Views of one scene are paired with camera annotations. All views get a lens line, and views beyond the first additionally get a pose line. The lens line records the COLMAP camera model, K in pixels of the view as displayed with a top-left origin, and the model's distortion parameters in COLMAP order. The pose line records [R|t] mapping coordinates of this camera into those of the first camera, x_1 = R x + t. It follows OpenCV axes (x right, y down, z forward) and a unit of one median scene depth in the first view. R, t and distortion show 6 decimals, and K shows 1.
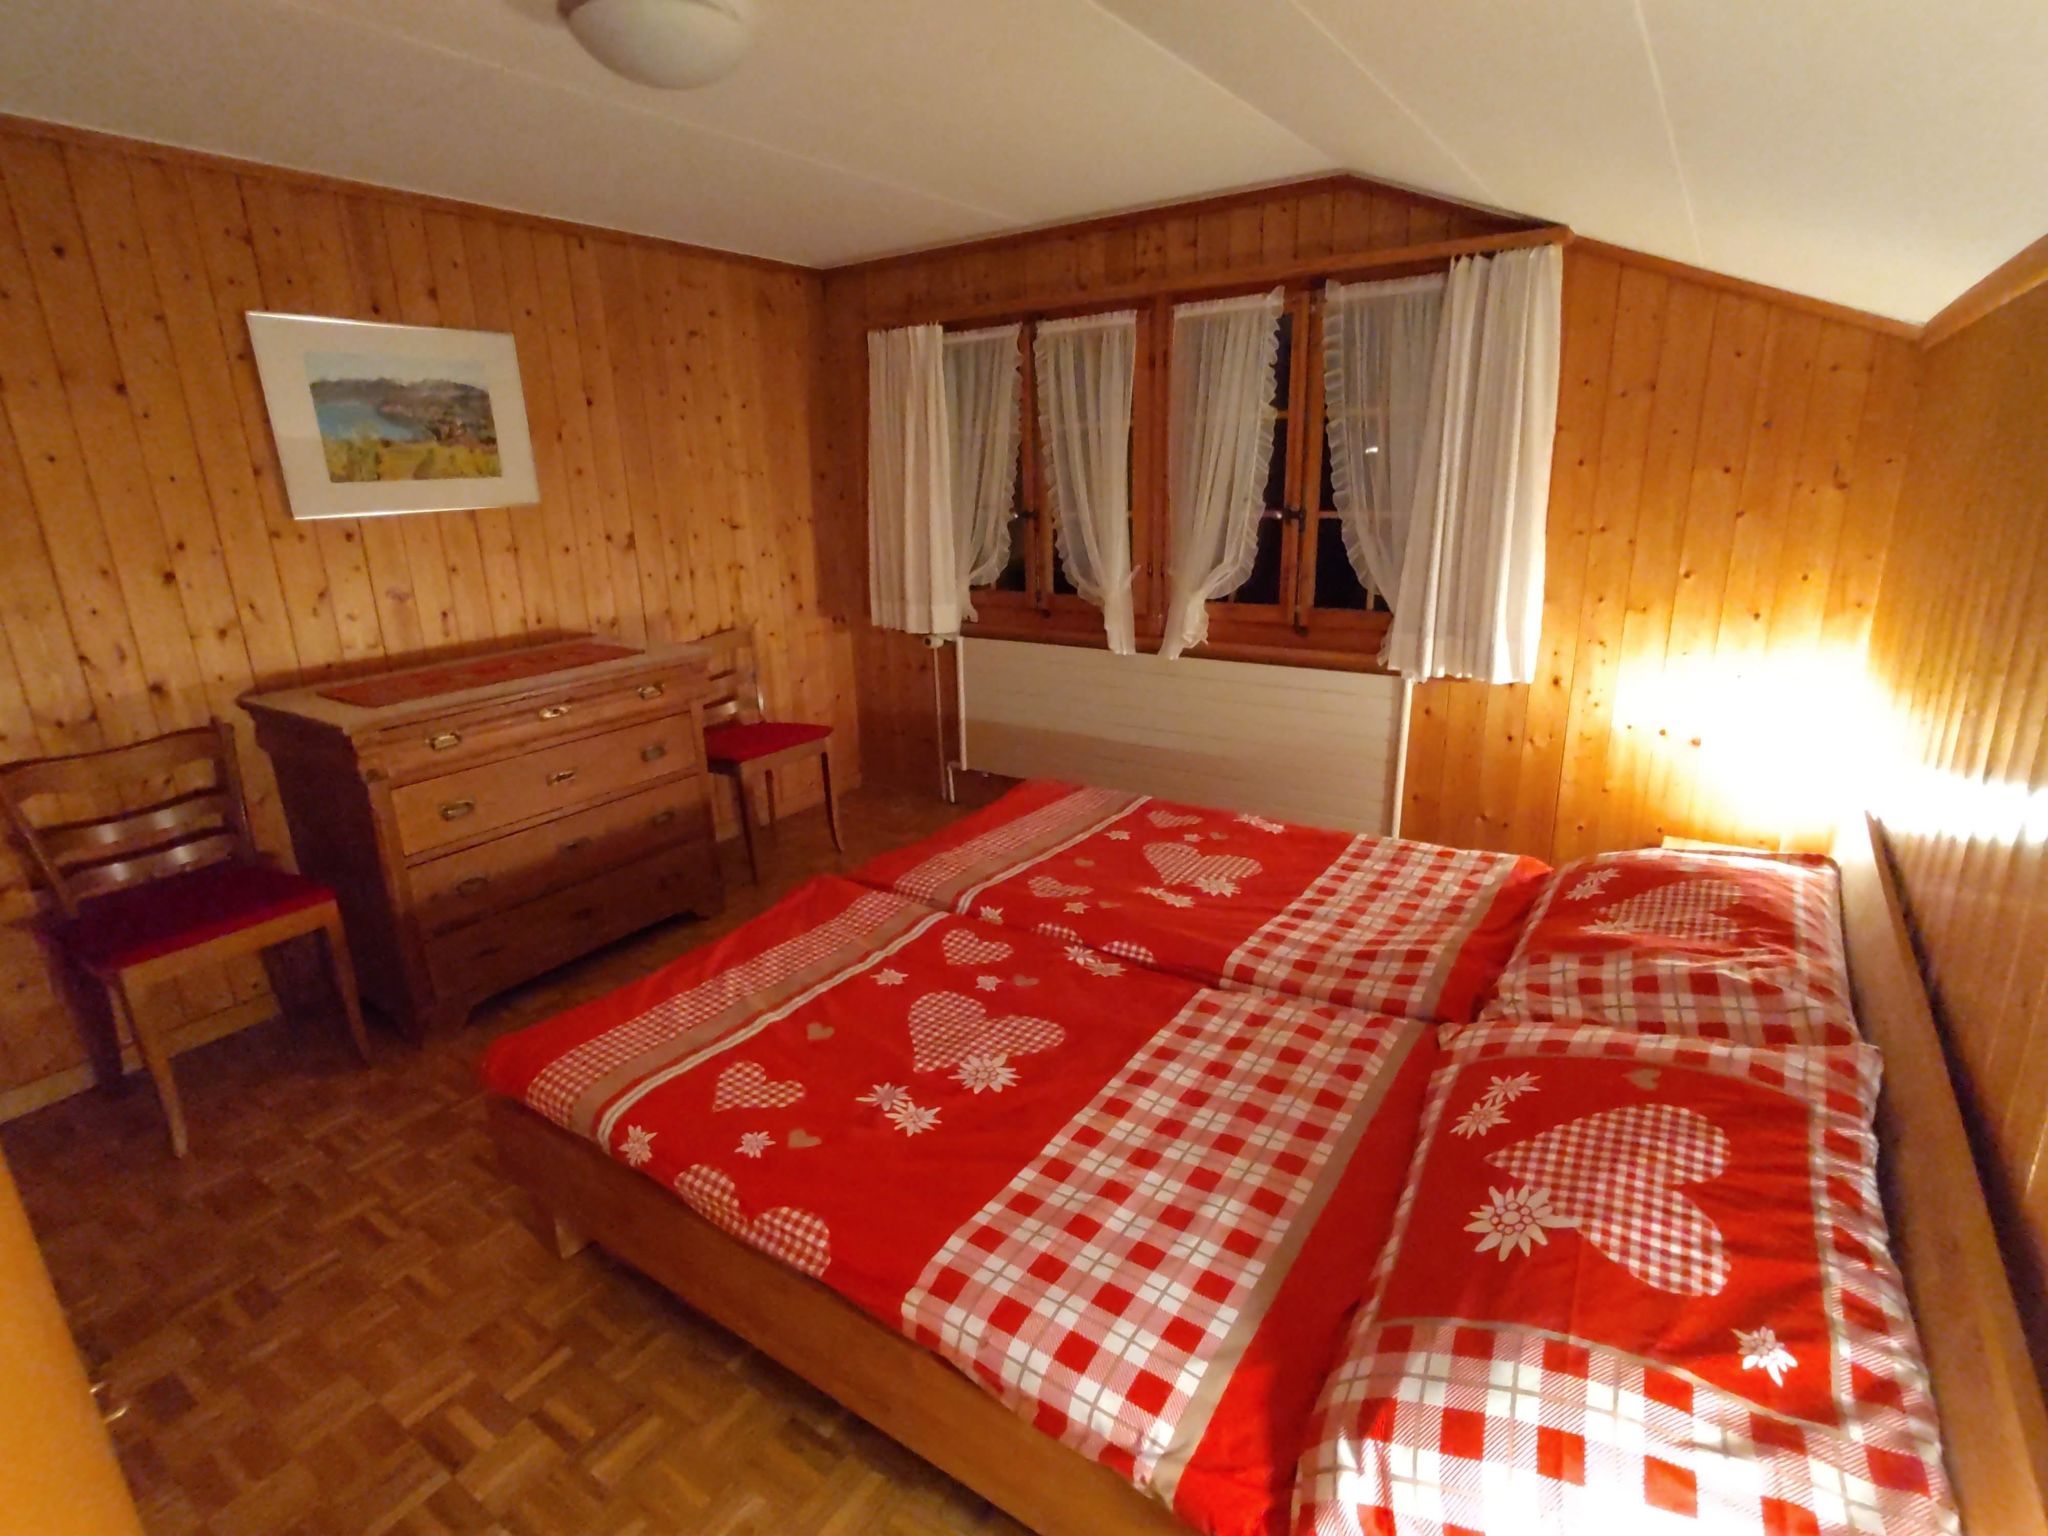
lens RADIAL K [[1038.4, 0, 1021.2], [0, 1038.4, 779.0], [0, 0, 1]] dist [0.011414, -0.013291]
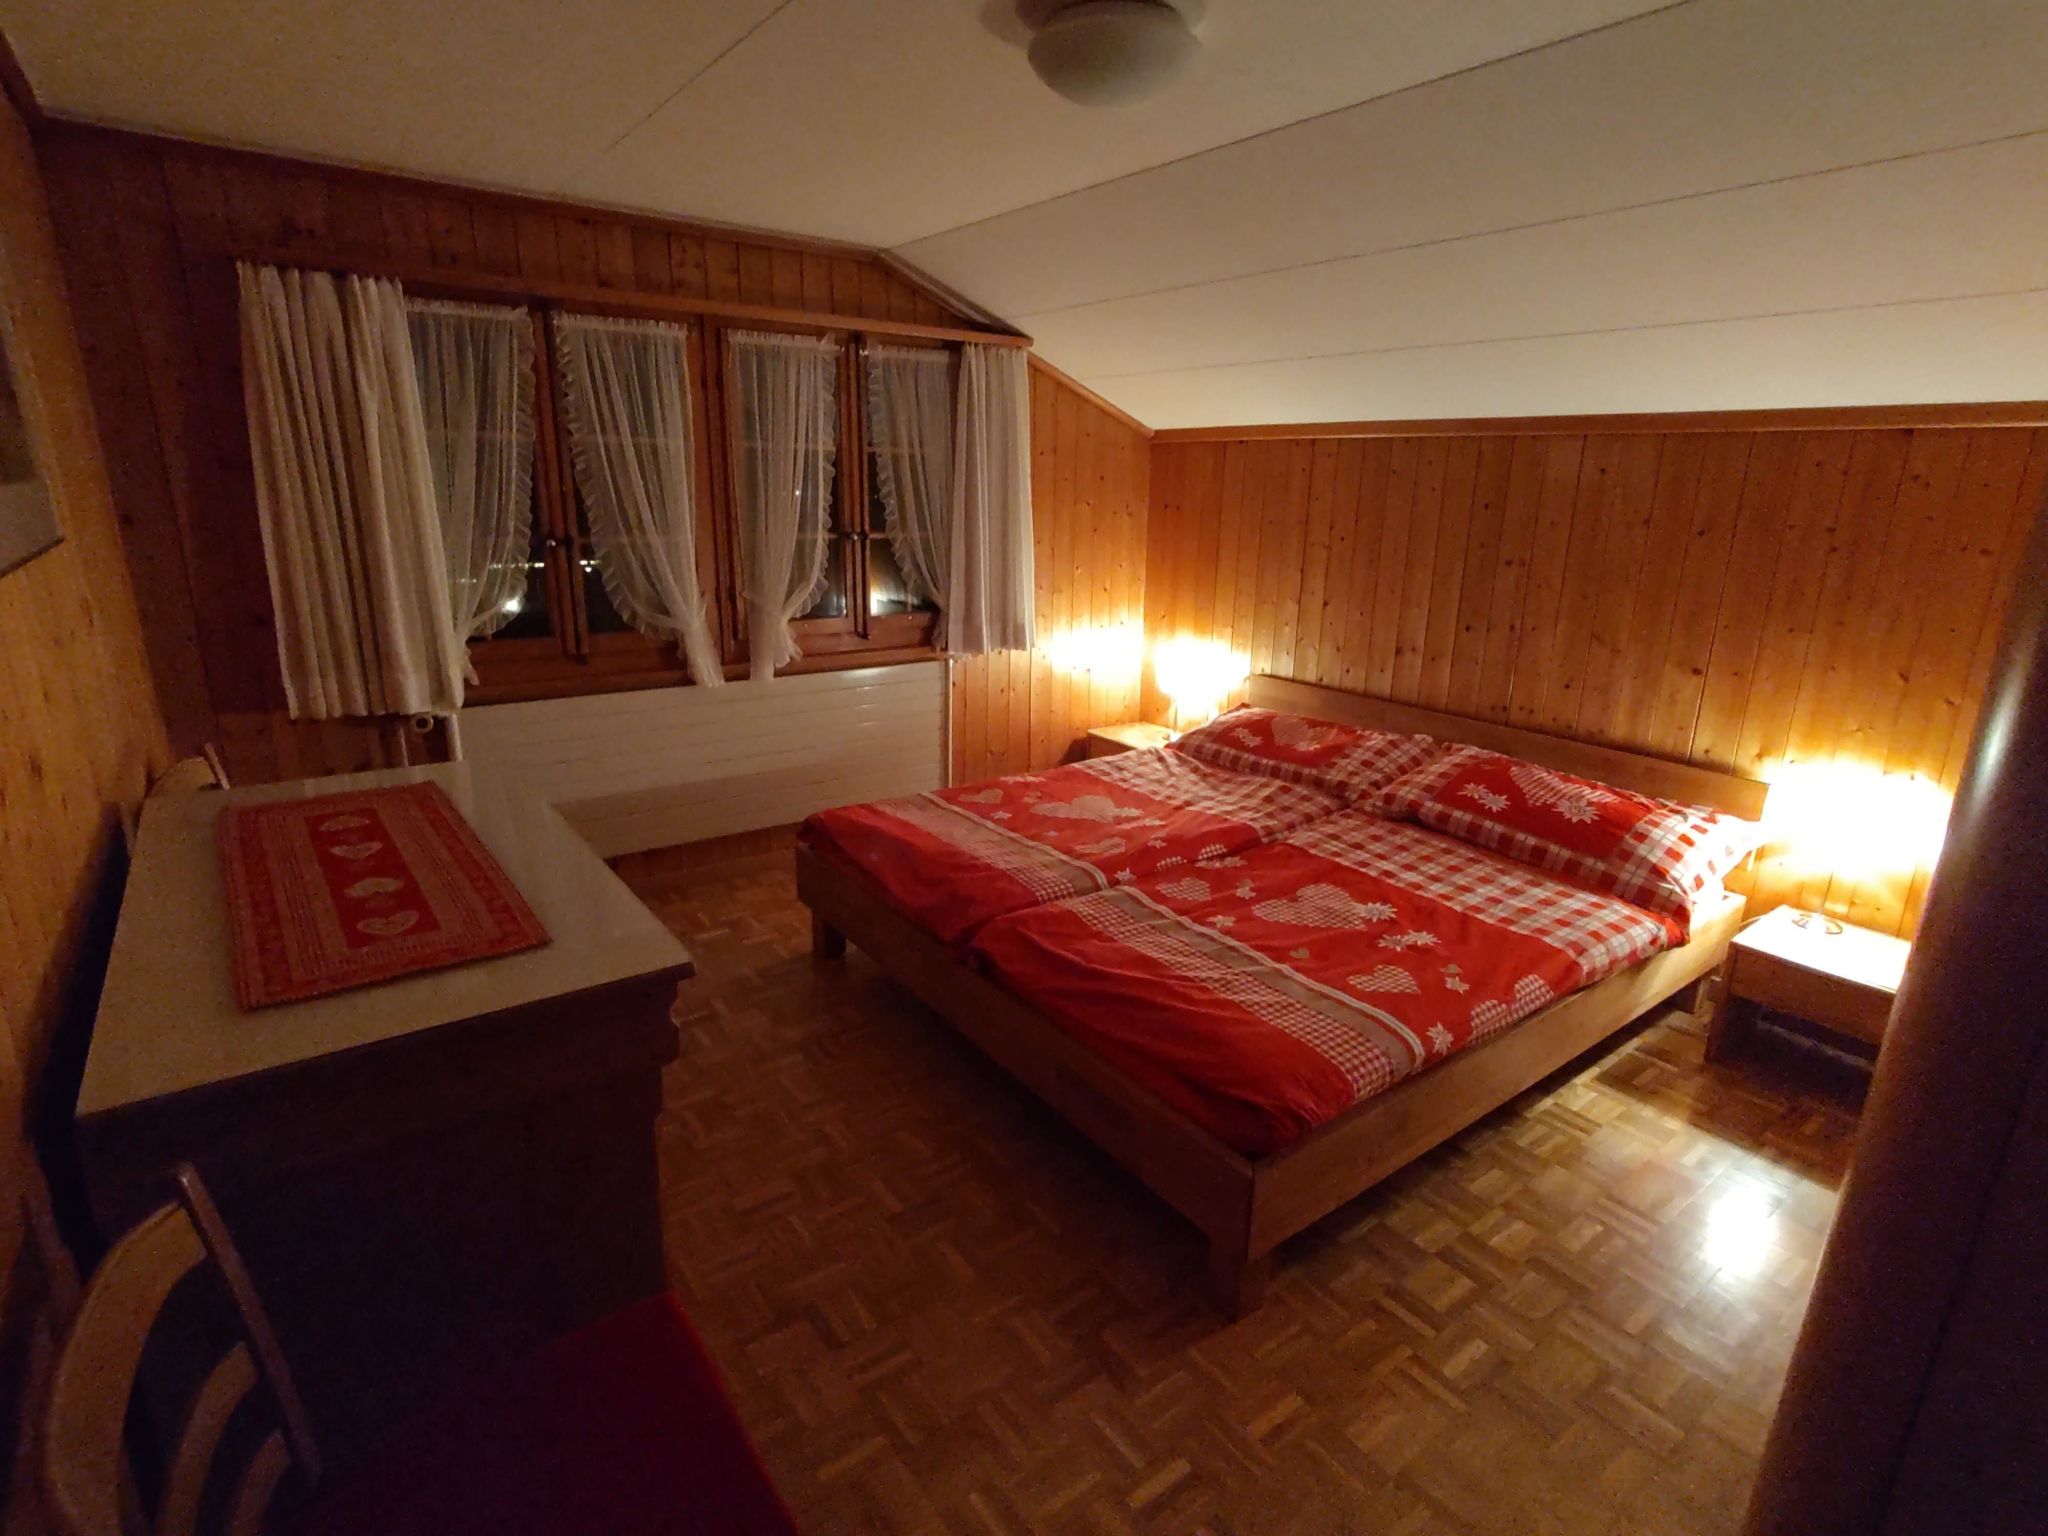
lens RADIAL K [[1038.4, 0, 1021.2], [0, 1038.4, 779.0], [0, 0, 1]] dist [0.011414, -0.013291]
pose [[0.305442, -0.231025, 0.923760, -1.039302], [0.248536, 0.955836, 0.156869, -0.173624], [-0.919203, 0.181674, 0.349371, 0.626009]]
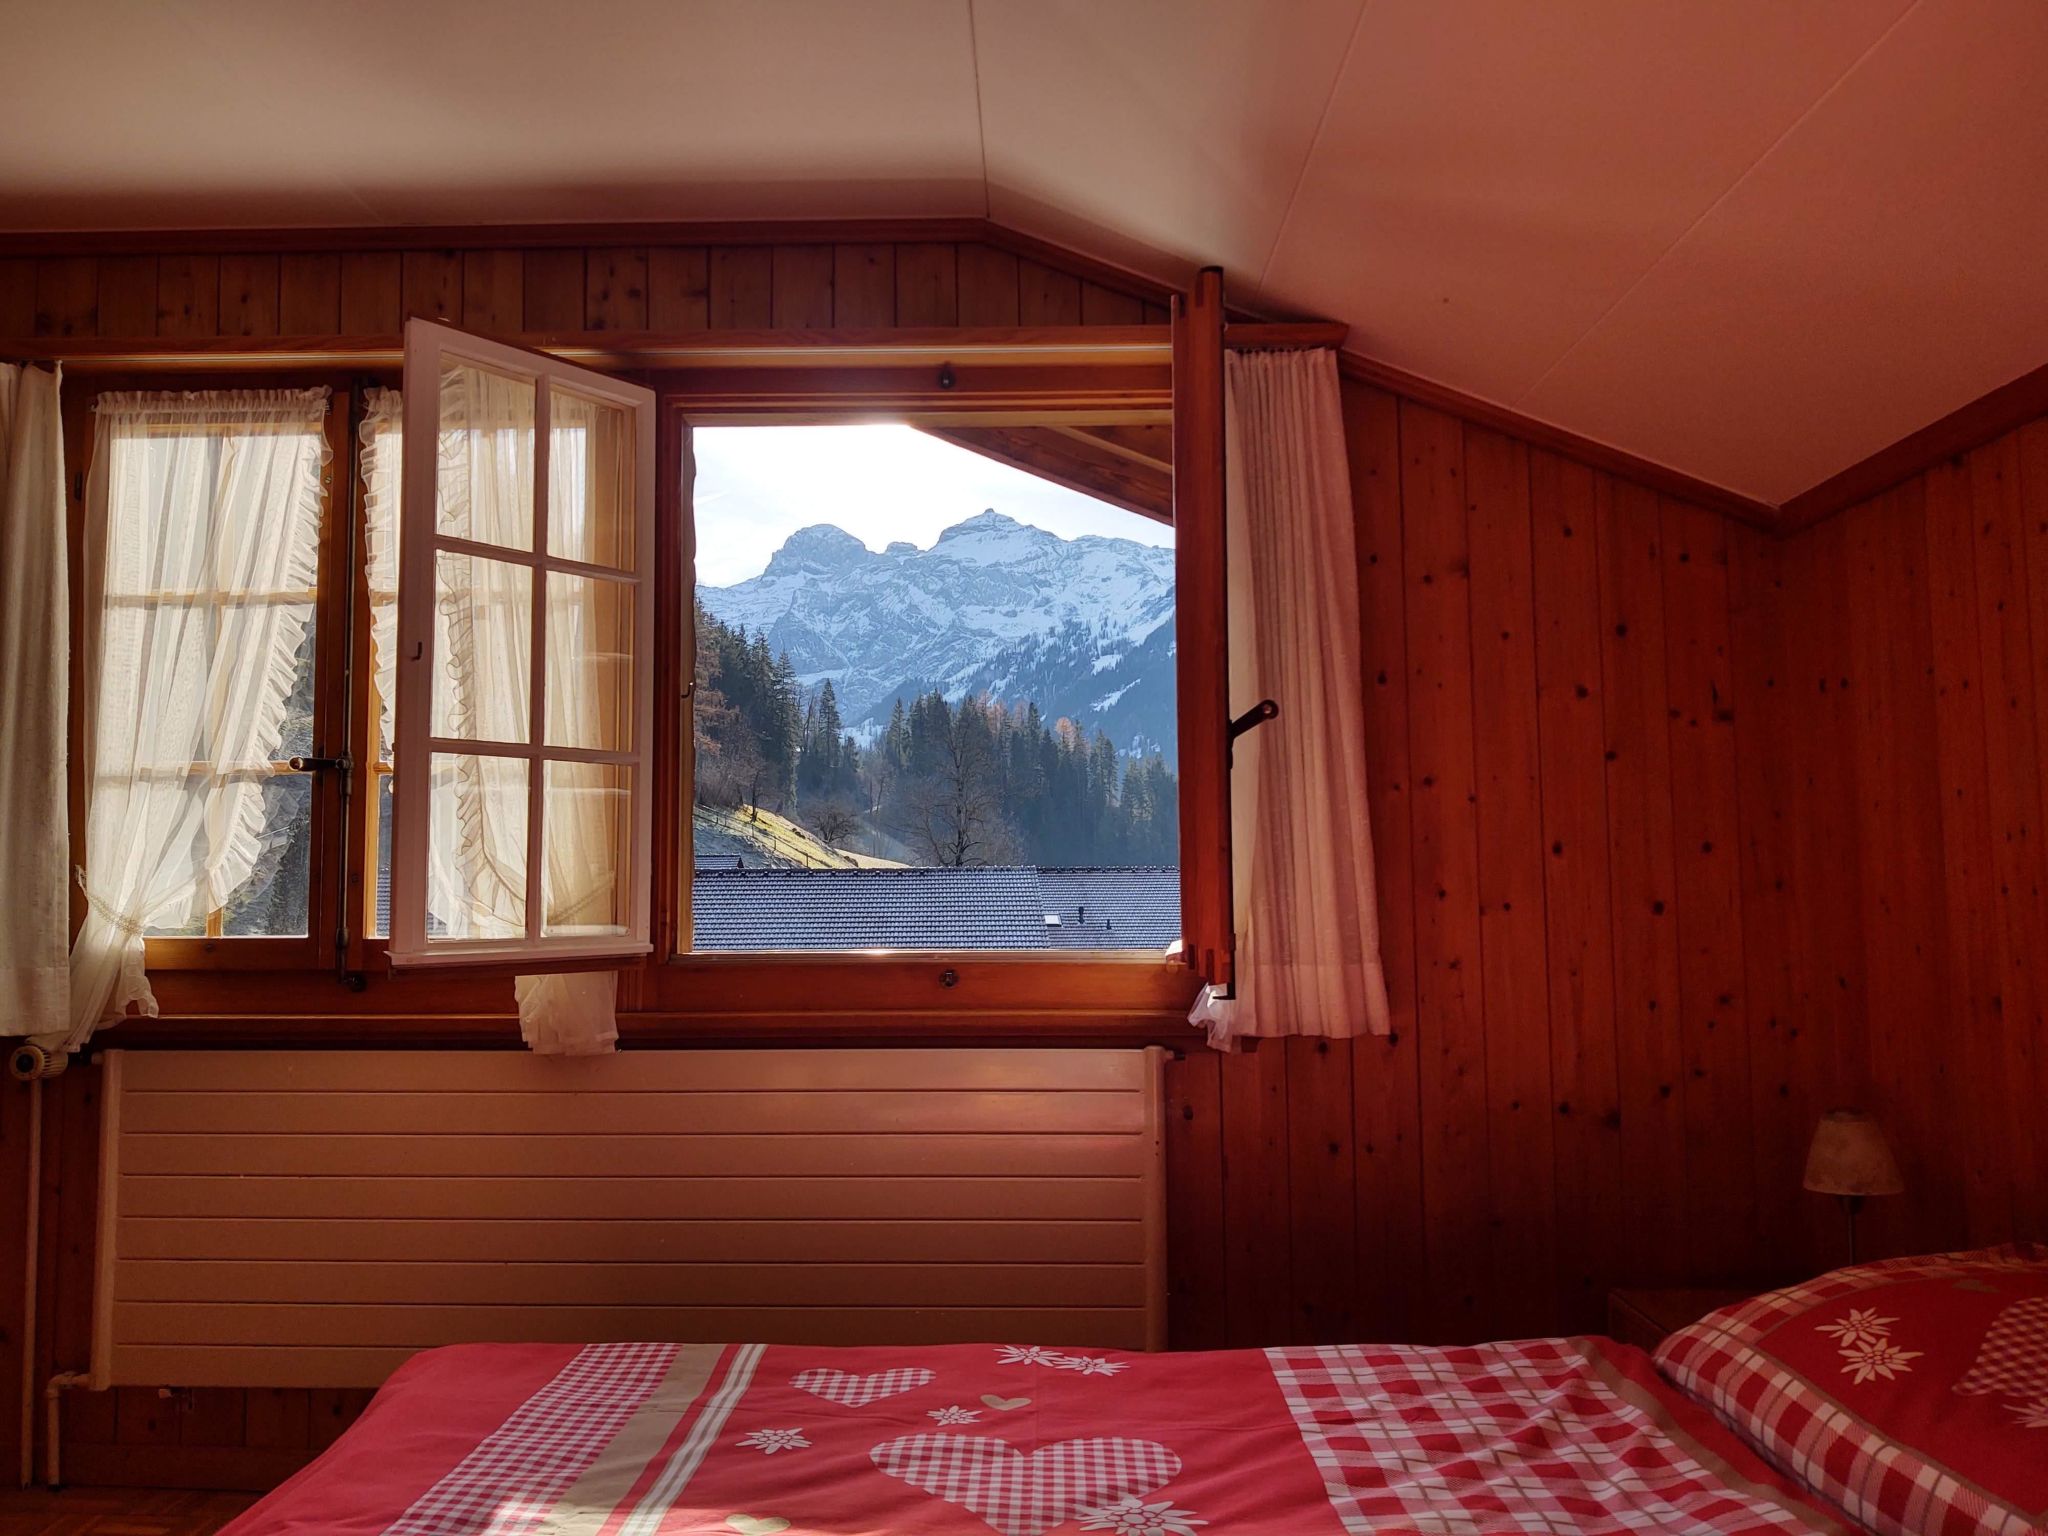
lens RADIAL K [[1556.7, 0, 1010.8], [0, 1556.7, 802.1], [0, 0, 1]] dist [0.015276, -0.007105]
pose [[0.828202, 0.055764, 0.557649, -0.185094], [0.143265, 0.940909, -0.306863, 0.022582], [-0.541809, 0.334036, 0.771274, 0.471905]]
